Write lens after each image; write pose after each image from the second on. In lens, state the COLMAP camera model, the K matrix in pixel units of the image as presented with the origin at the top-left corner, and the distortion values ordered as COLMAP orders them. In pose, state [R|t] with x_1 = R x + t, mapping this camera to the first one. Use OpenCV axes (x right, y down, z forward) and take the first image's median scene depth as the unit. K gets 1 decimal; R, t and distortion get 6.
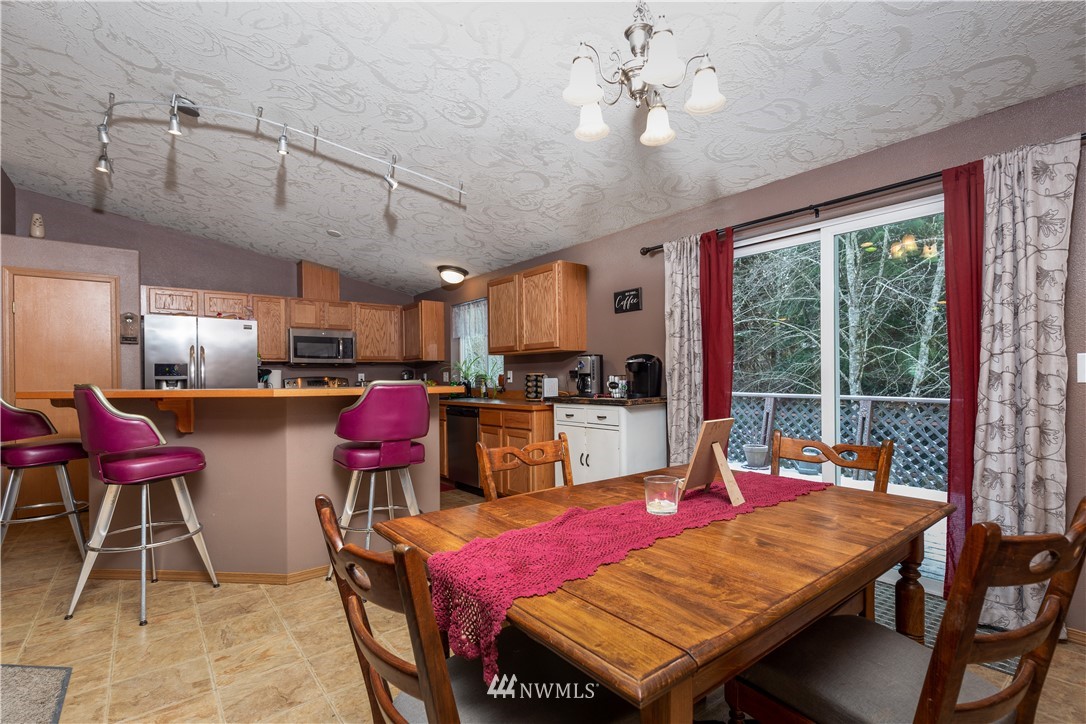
lens RADIAL K [[505.6, 0, 539.3], [0, 505.6, 378.9], [0, 0, 1]] dist [0.002781, 0.000011]
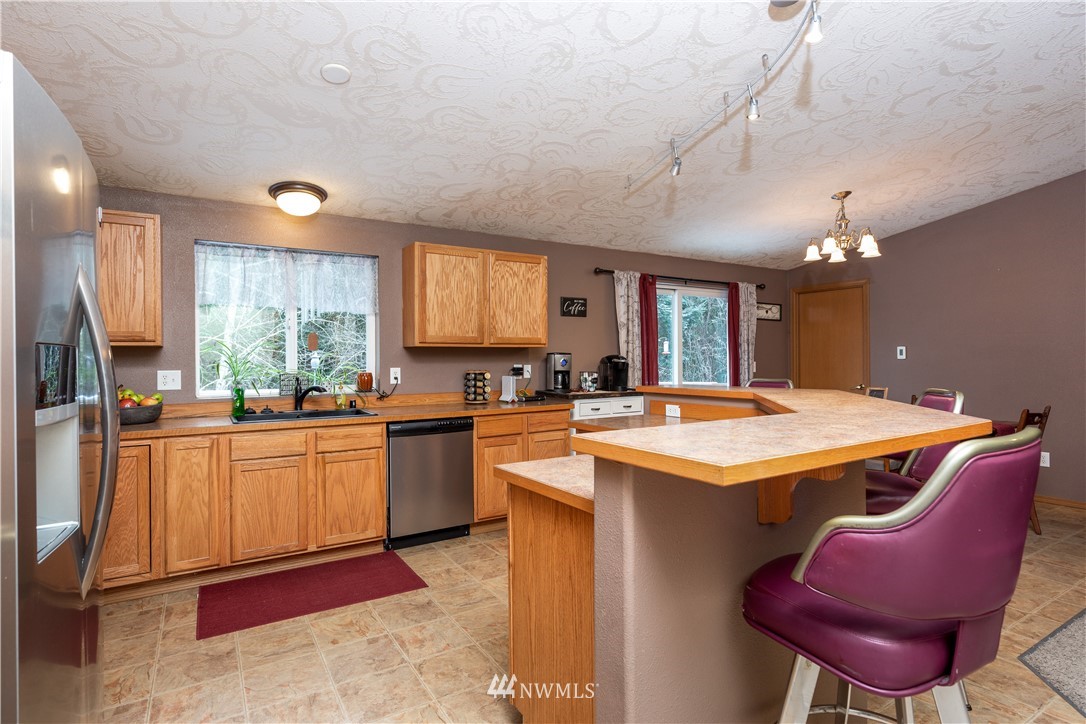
lens RADIAL K [[564.1, 0, 543.0], [0, 564.1, 362.0], [0, 0, 1]] dist [-0.000274, 0.000693]
pose [[0.110248, 0.002557, 0.993901, -0.979911], [0.008785, 0.999955, -0.003547, -0.022470], [-0.993865, 0.009123, 0.110220, 0.822216]]
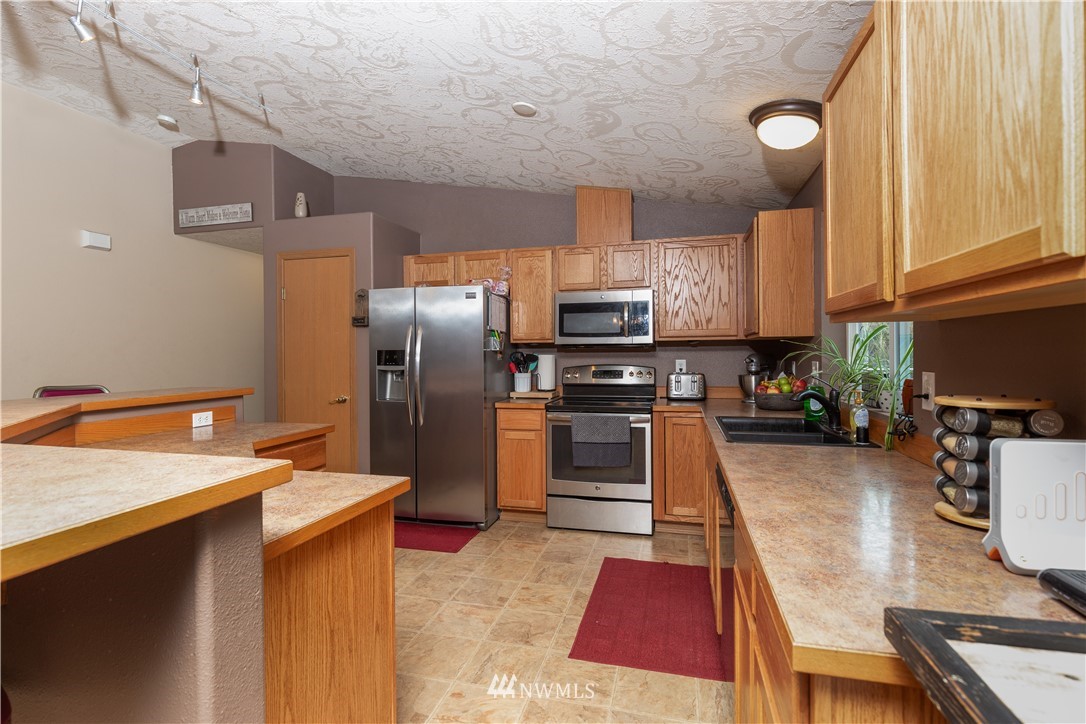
lens RADIAL K [[524.4, 0, 543.0], [0, 524.4, 362.0], [0, 0, 1]] dist [-0.001798, 0.000620]
pose [[0.604101, 0.022249, -0.796597, 0.061502], [-0.004346, 0.999687, 0.024625, -0.033708], [0.796896, -0.011414, 0.604009, 0.733735]]
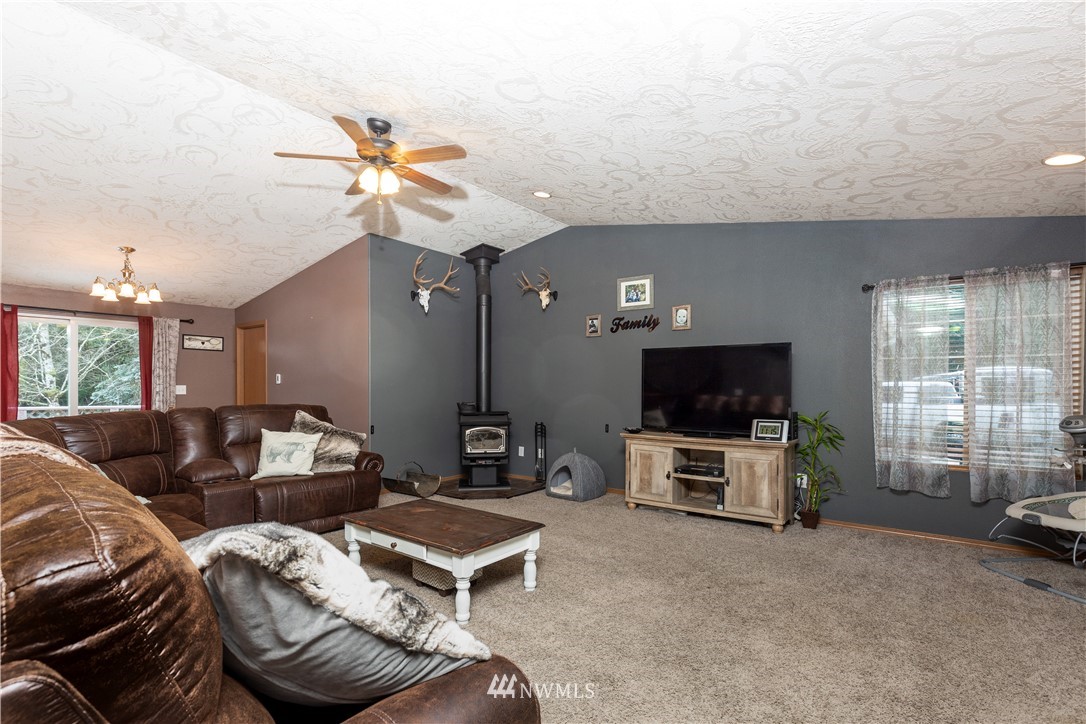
lens RADIAL K [[512.9, 0, 543.2], [0, 512.9, 401.7], [0, 0, 1]] dist [0.000525, -0.000167]
pose [[-0.259464, -0.022632, 0.965488, -1.264403], [0.001851, 0.999712, 0.023932, -0.008060], [-0.965751, 0.007997, -0.259347, -0.193940]]
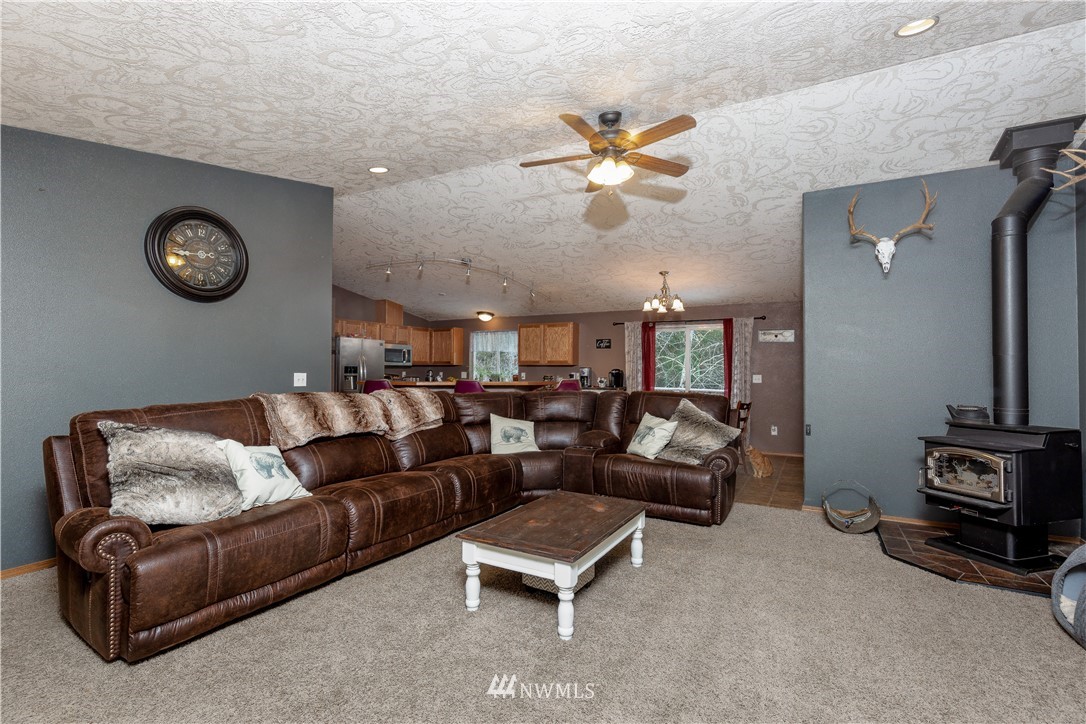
lens RADIAL K [[509.7, 0, 543.0], [0, 509.7, 362.0], [0, 0, 1]] dist [0.001900, 0.000286]
pose [[0.921508, 0.025177, 0.387543, -0.827378], [-0.016583, 0.999537, -0.025505, -0.011107], [-0.388005, 0.017077, 0.921499, -0.846355]]
